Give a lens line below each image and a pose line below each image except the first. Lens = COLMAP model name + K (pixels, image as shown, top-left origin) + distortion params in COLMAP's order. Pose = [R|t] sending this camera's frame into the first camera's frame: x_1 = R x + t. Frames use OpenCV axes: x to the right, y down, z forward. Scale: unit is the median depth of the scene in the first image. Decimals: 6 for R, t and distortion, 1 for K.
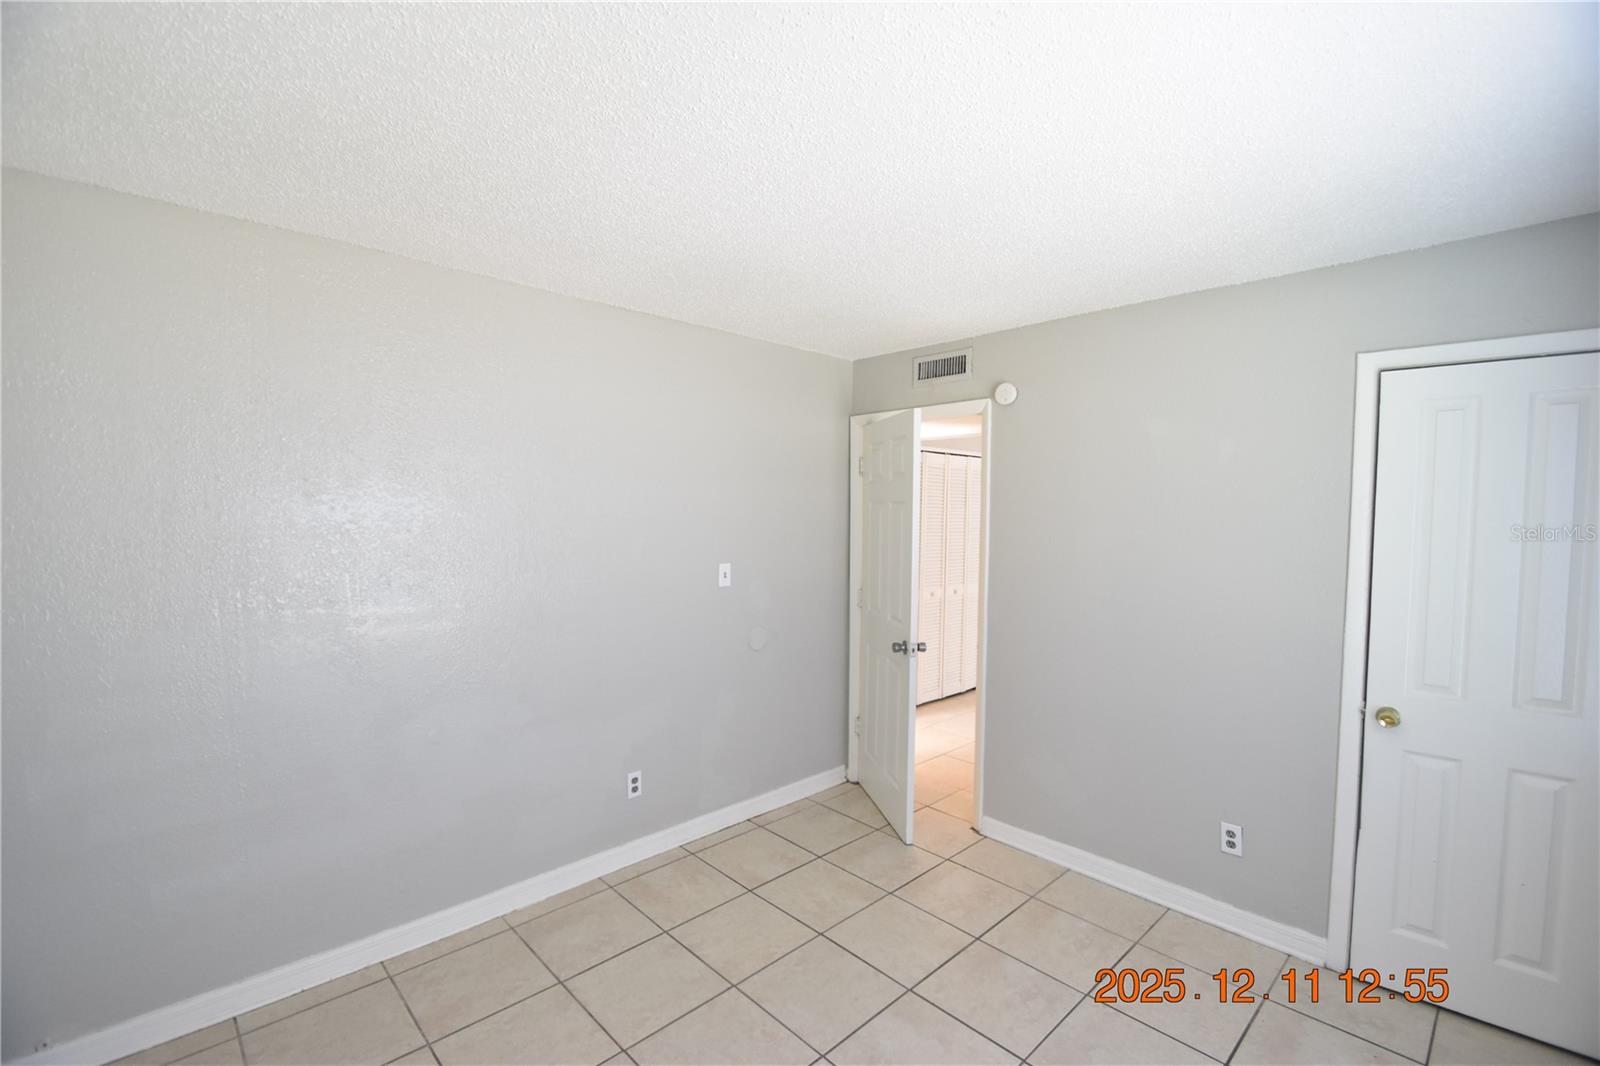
lens RADIAL K [[701.5, 0, 798.4], [0, 701.5, 534.4], [0, 0, 1]] dist [0.009300, -0.013248]
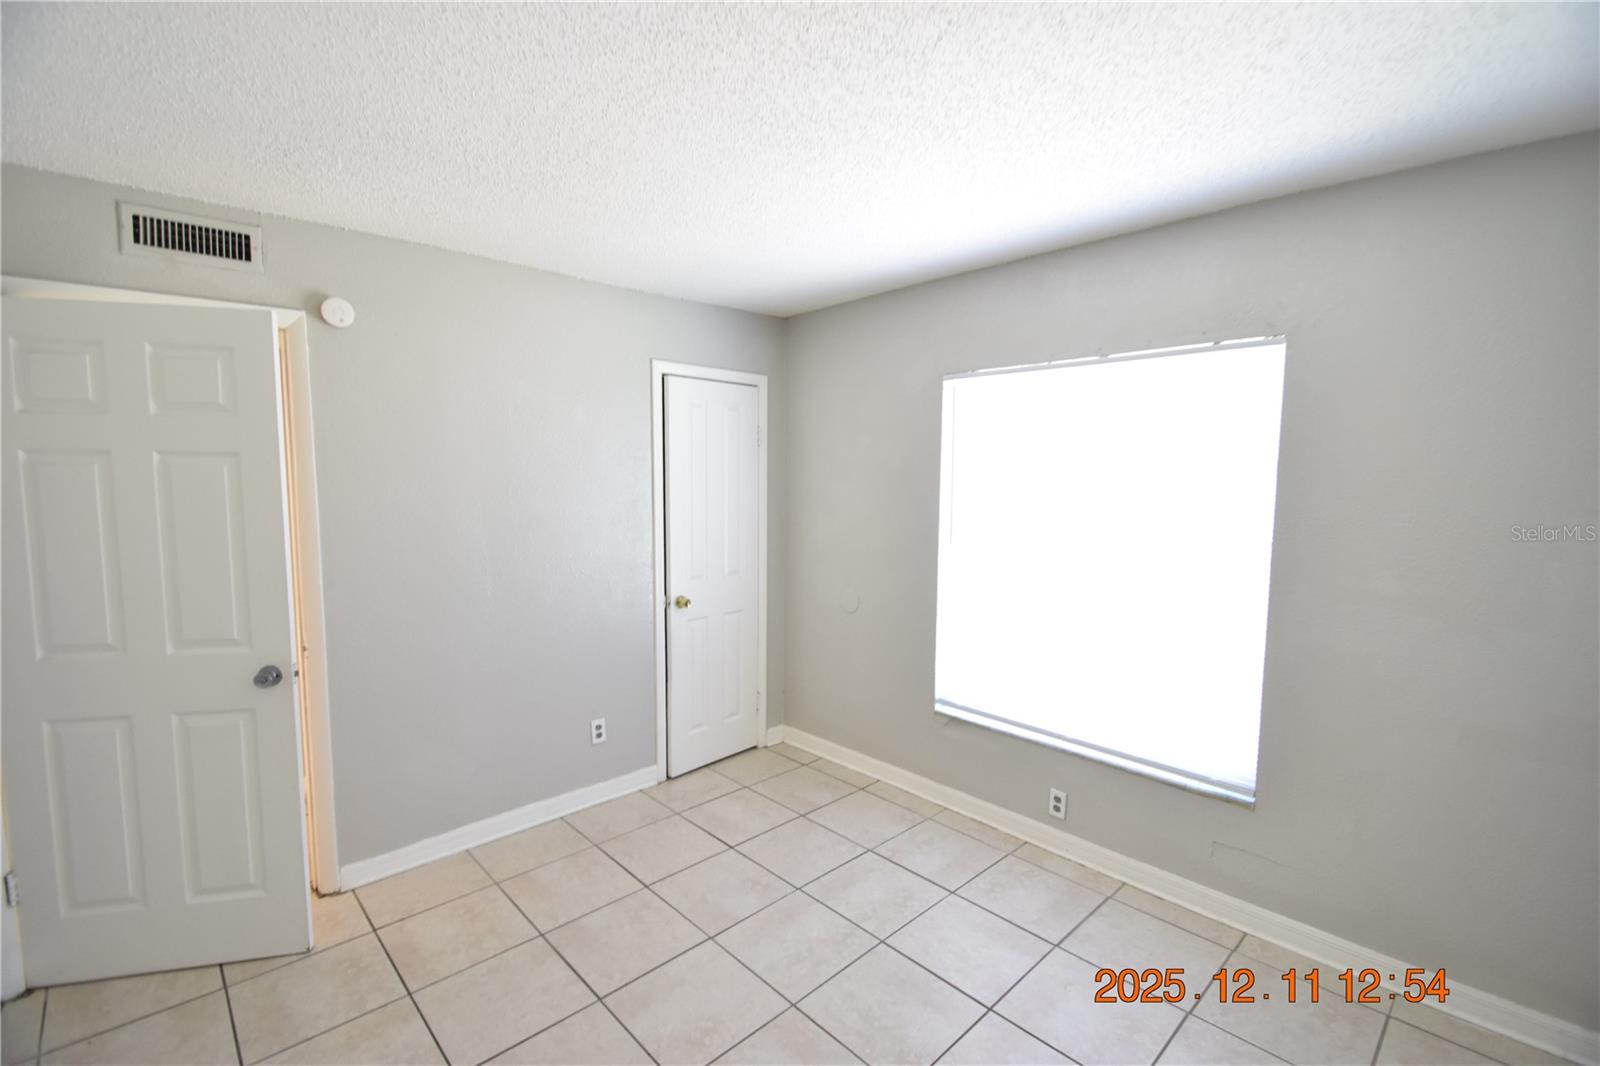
lens RADIAL K [[701.5, 0, 794.7], [0, 701.5, 537.3], [0, 0, 1]] dist [0.009300, -0.013248]
pose [[-0.000030, -0.097032, 0.995281, -0.519291], [0.030361, 0.994822, 0.096988, -0.019189], [-0.999539, 0.030221, 0.002916, 0.552852]]
